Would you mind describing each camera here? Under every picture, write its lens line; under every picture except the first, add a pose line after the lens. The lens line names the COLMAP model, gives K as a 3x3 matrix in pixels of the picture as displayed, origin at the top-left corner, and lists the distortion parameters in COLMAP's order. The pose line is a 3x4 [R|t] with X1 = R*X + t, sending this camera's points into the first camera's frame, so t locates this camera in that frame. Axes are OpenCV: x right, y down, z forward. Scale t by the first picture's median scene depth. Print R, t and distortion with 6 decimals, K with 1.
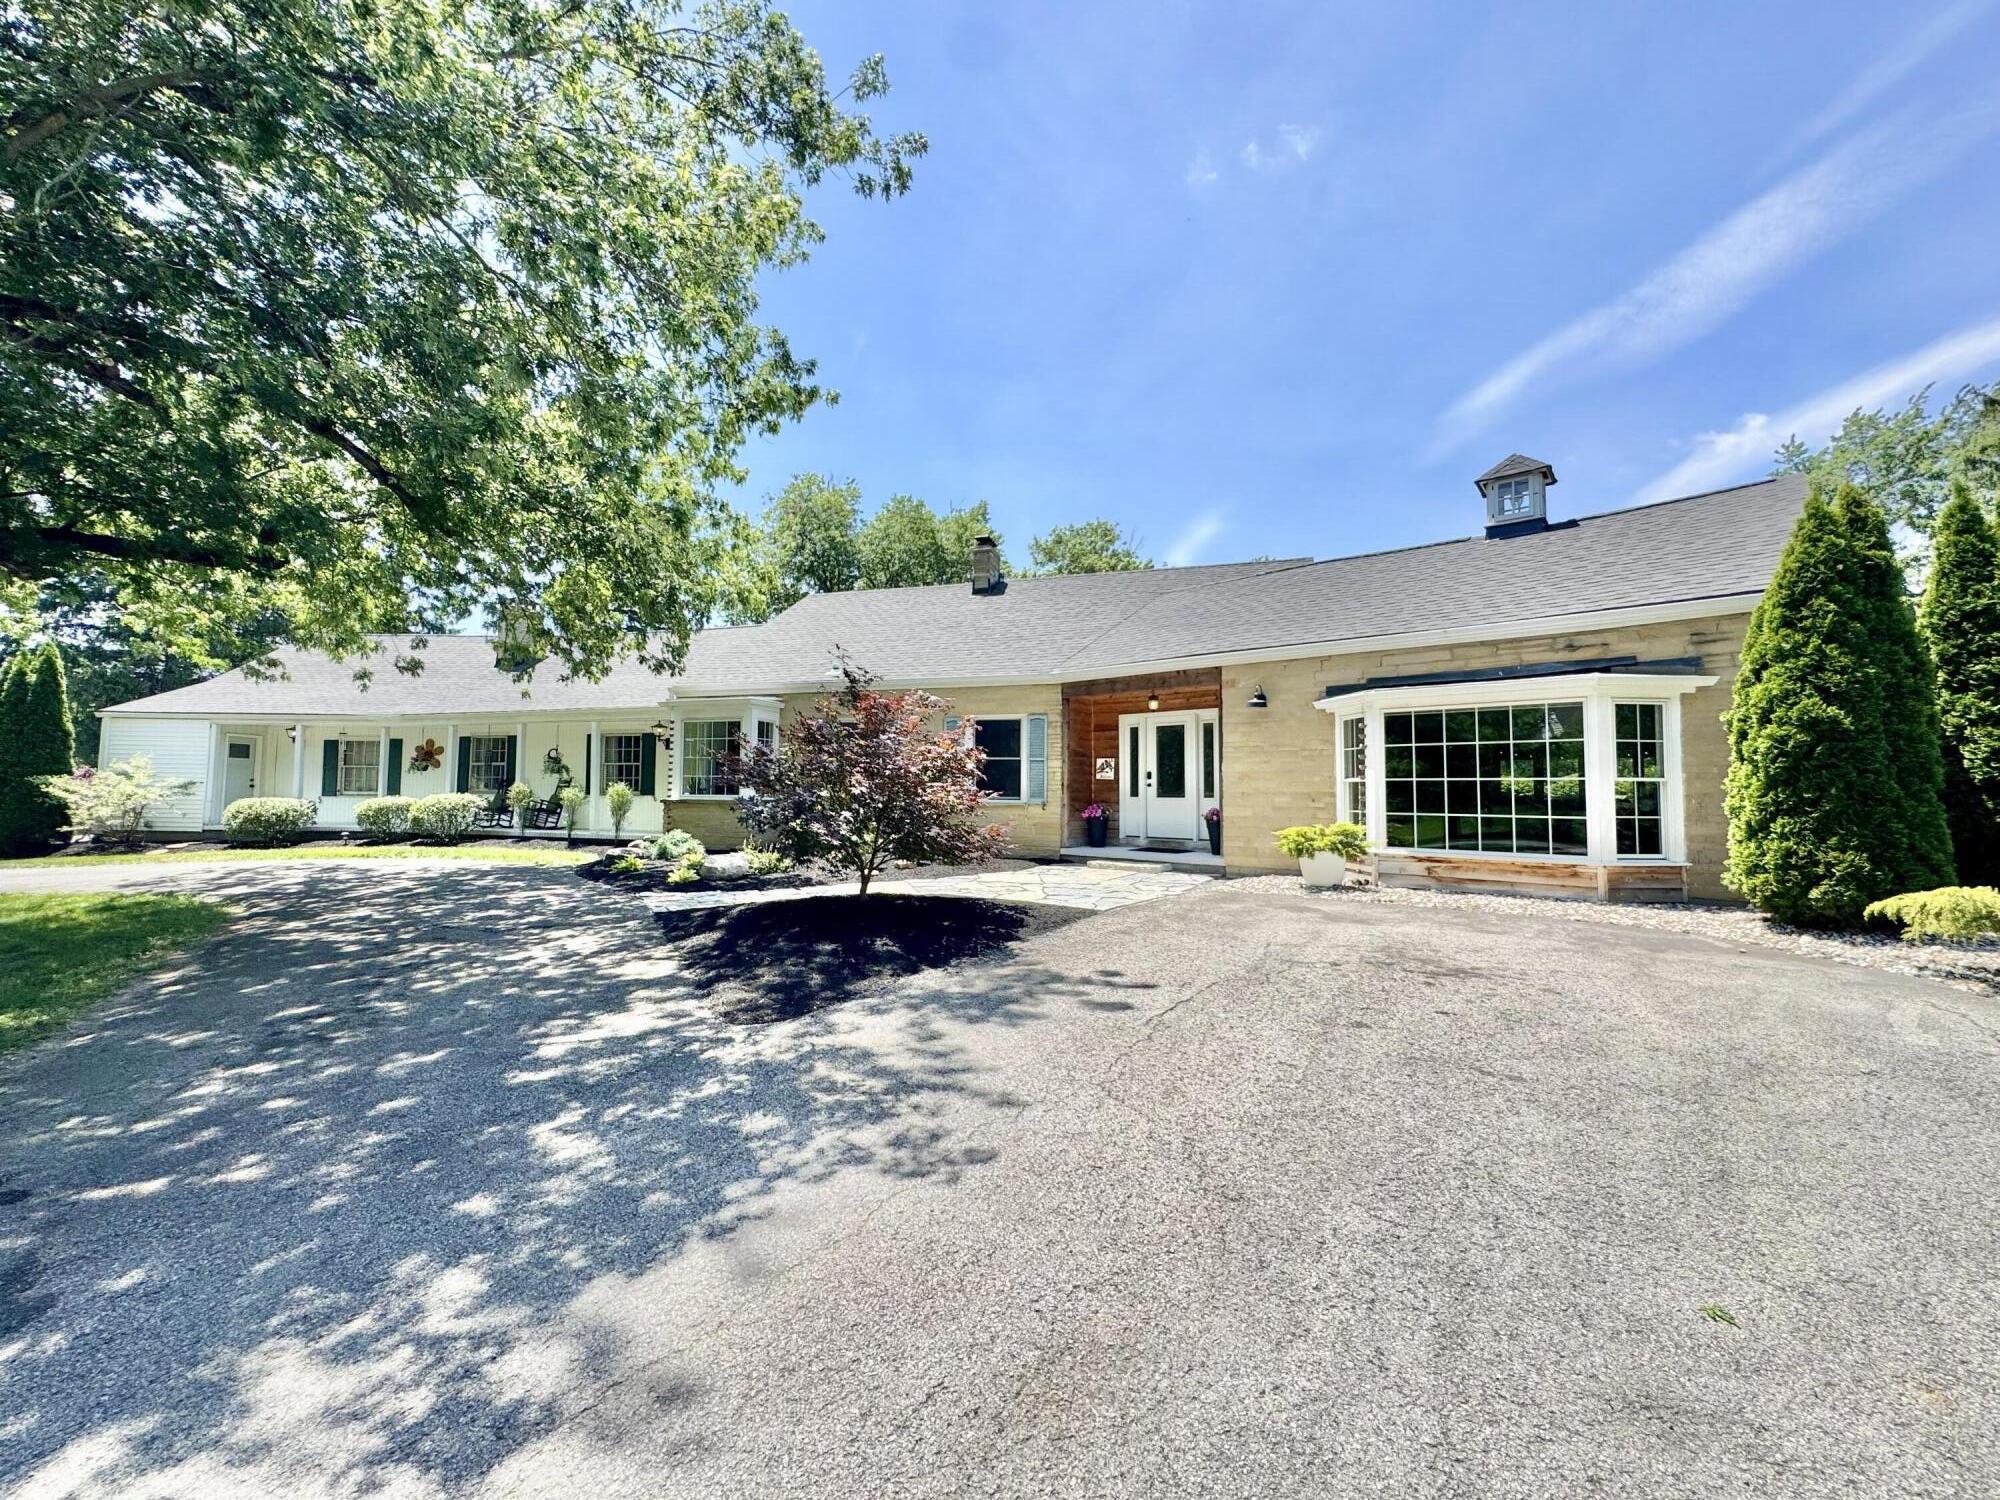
lens RADIAL K [[793.2, 0, 990.8], [0, 793.2, 745.4], [0, 0, 1]] dist [-0.004873, -0.000165]
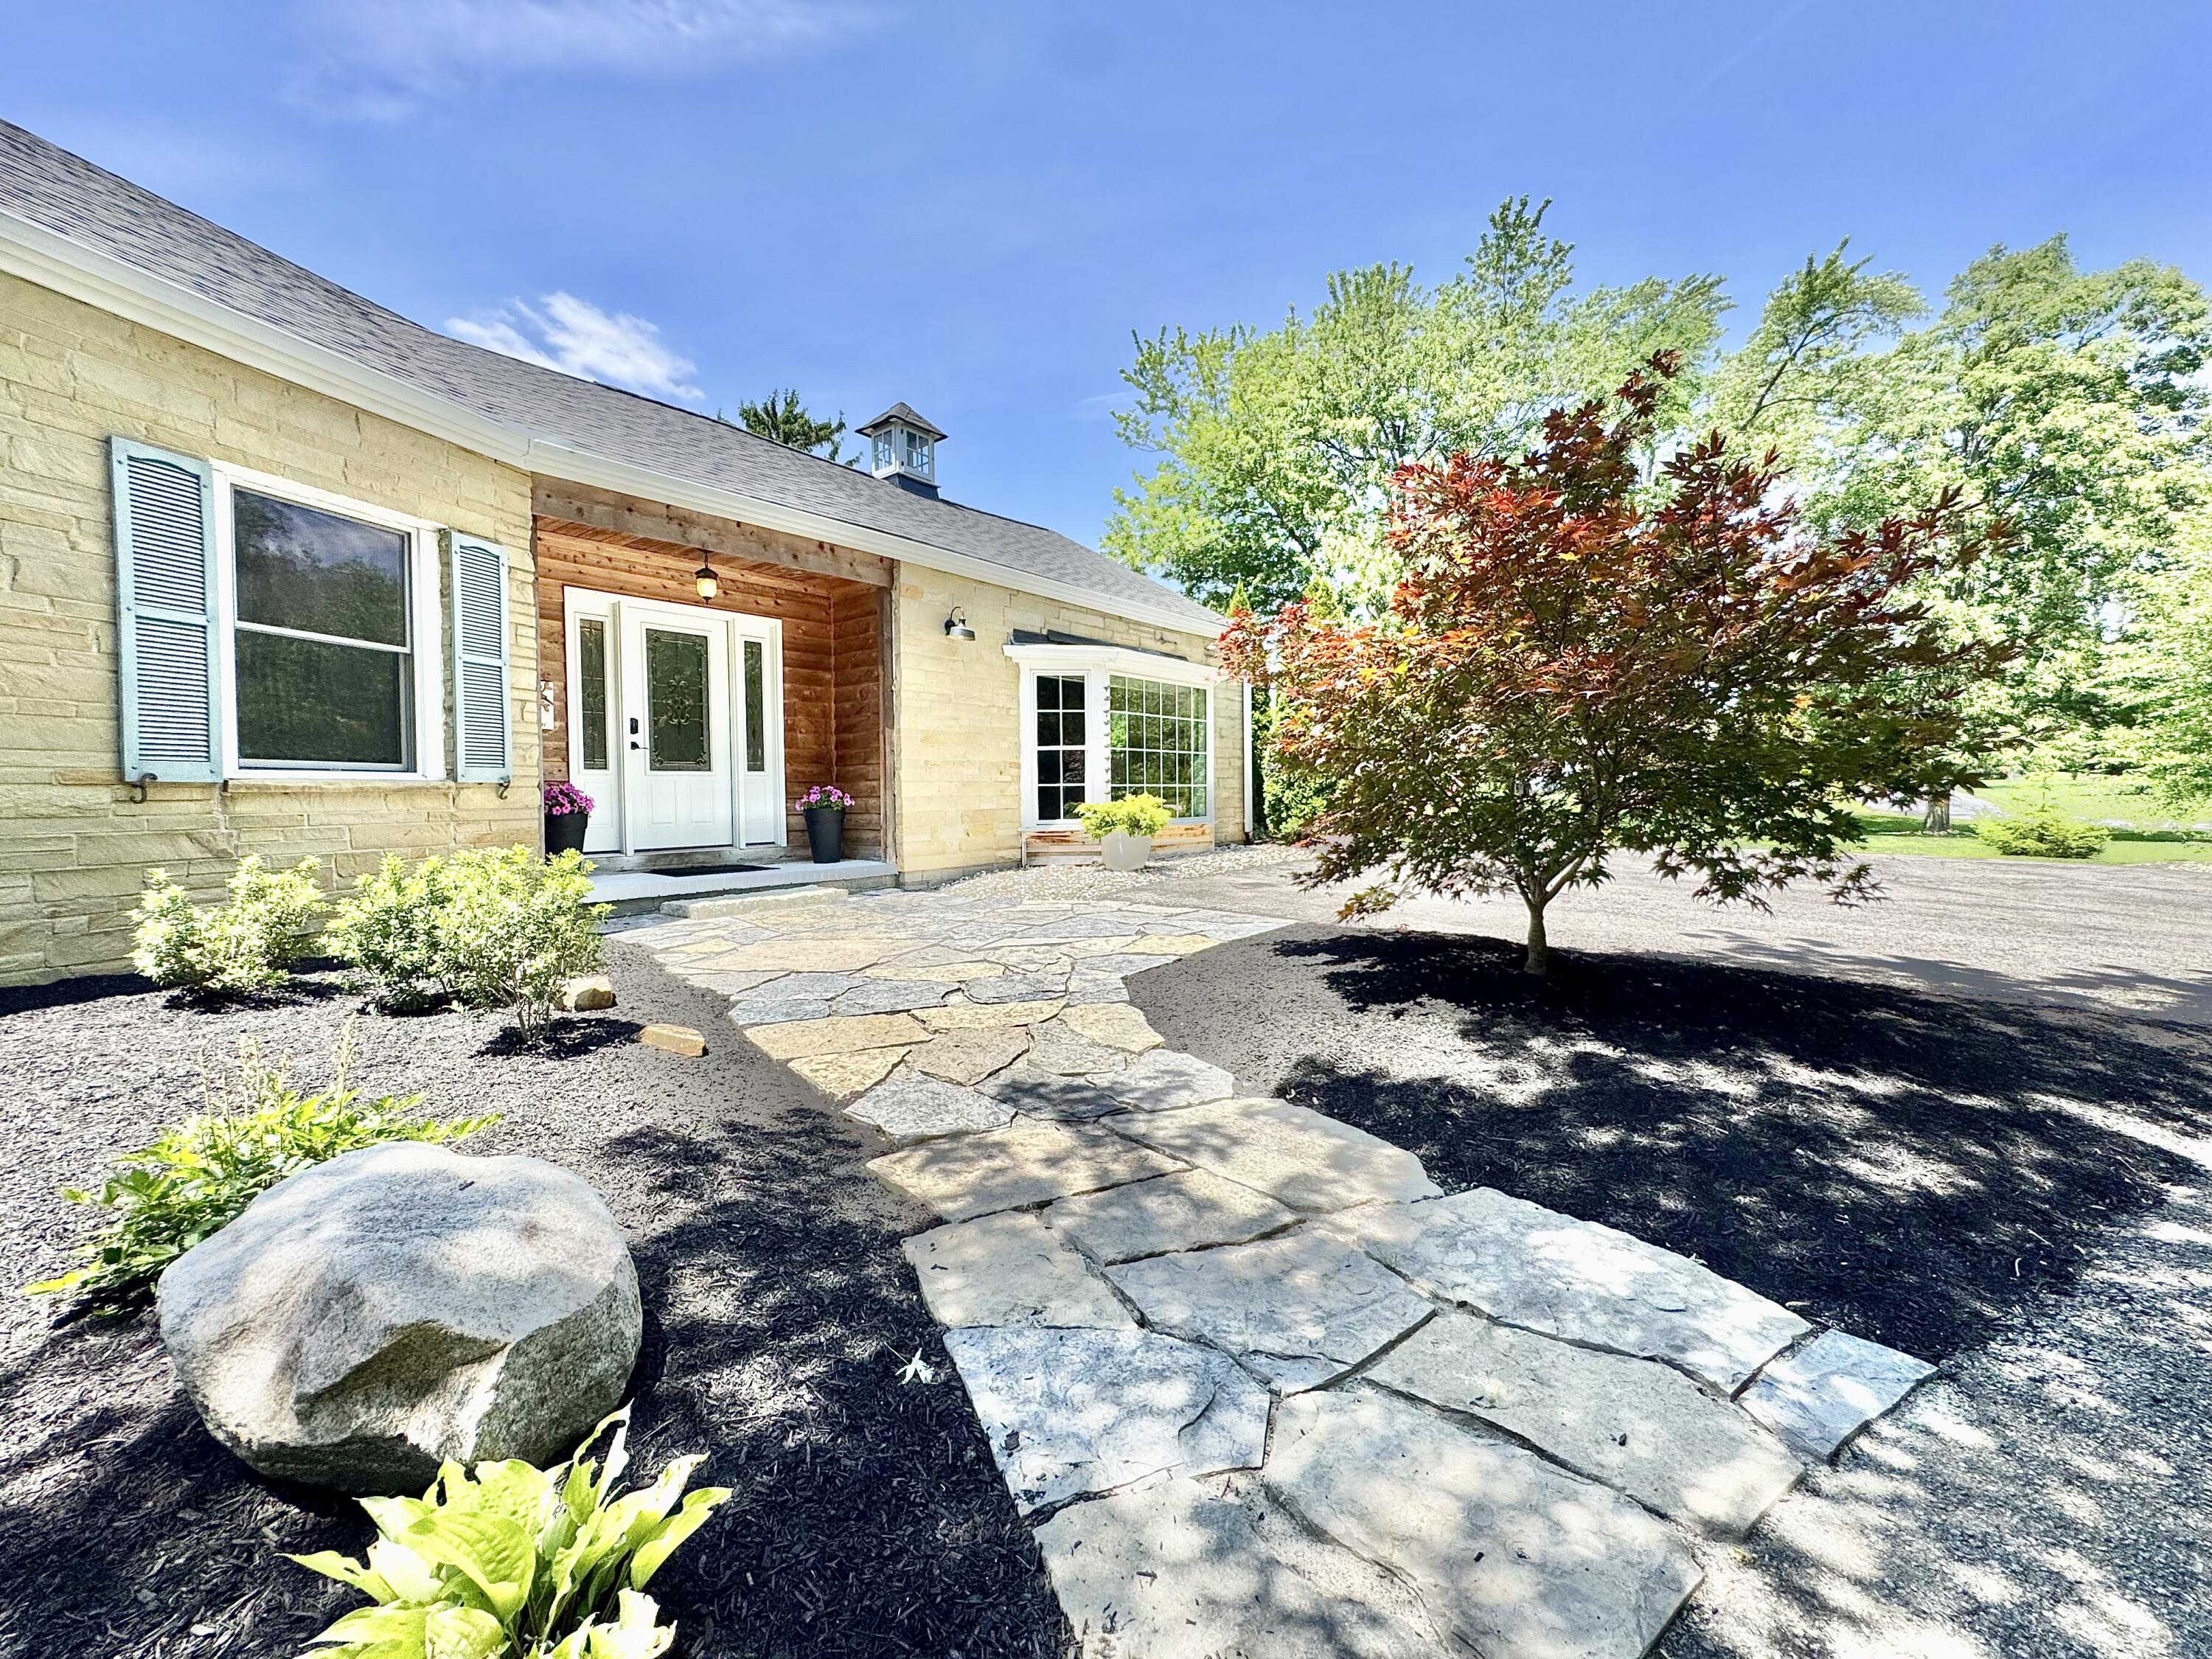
lens RADIAL K [[877.2, 0, 1095.8], [0, 877.2, 824.4], [0, 0, 1]] dist [-0.004873, -0.000165]
pose [[-0.074237, -0.054842, 0.995732, -0.387396], [-0.051553, 0.997363, 0.051088, 0.059070], [-0.995907, -0.047541, -0.076868, 0.789957]]
